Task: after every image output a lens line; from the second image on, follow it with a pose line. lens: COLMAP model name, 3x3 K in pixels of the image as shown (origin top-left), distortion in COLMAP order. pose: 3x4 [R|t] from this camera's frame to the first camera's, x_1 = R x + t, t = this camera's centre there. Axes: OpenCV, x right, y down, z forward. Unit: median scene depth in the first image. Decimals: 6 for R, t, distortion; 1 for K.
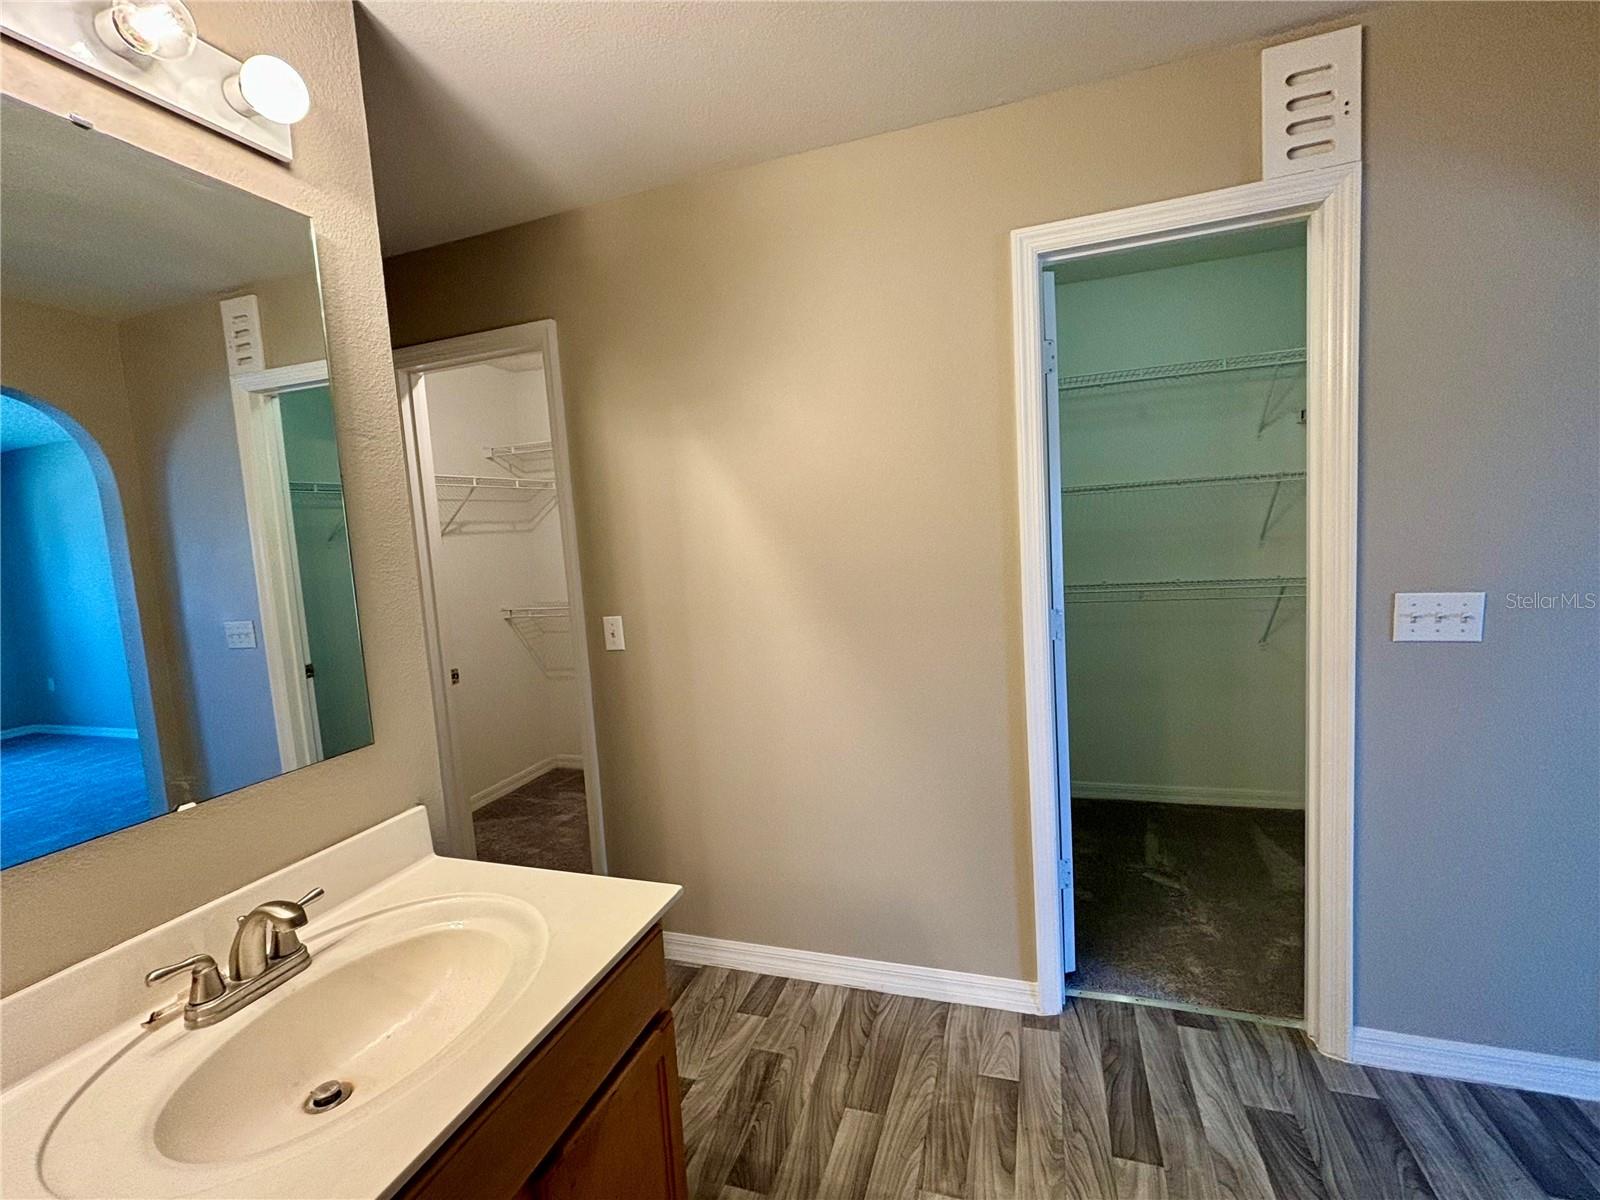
lens RADIAL K [[714.1, 0, 815.1], [0, 714.1, 605.6], [0, 0, 1]] dist [0.005064, 0.003137]
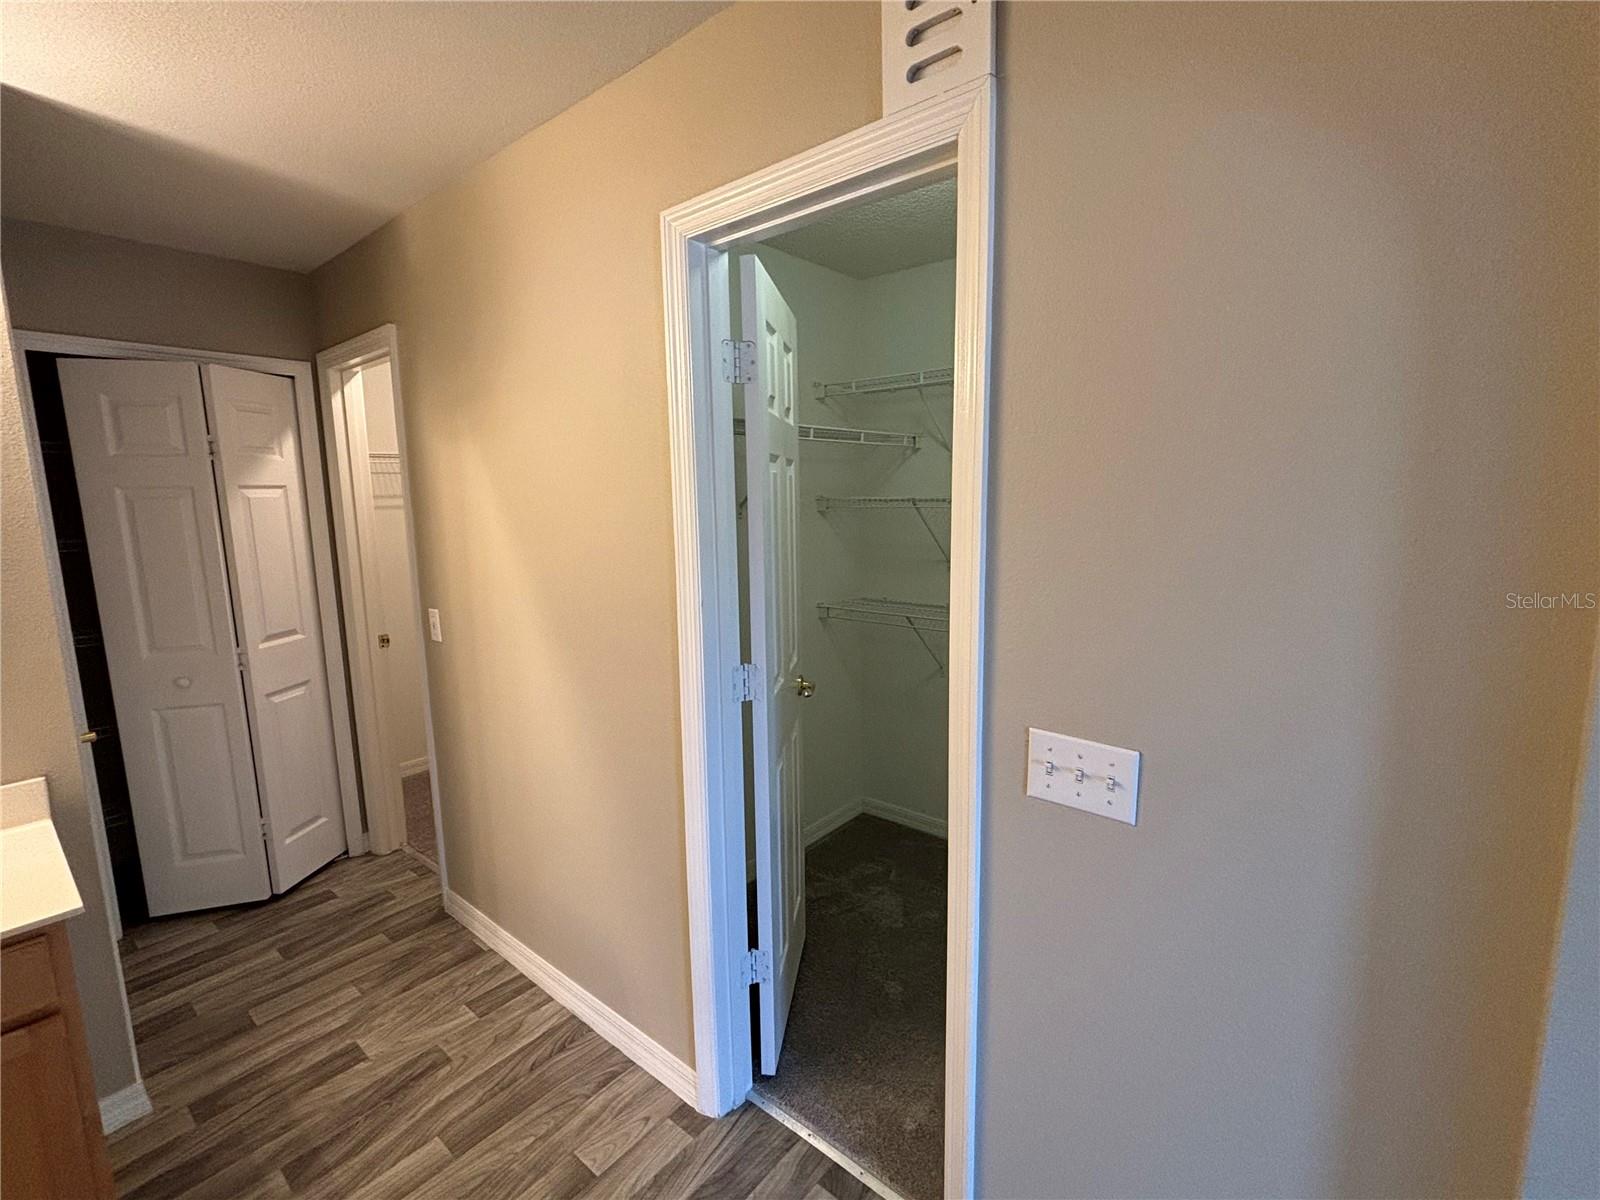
lens RADIAL K [[714.1, 0, 812.1], [0, 714.1, 605.5], [0, 0, 1]] dist [0.005064, 0.003137]
pose [[0.929823, 0.106916, -0.352133, 0.729560], [-0.083704, 0.993230, 0.080544, -0.146353], [0.358360, -0.045416, 0.932478, 0.258621]]
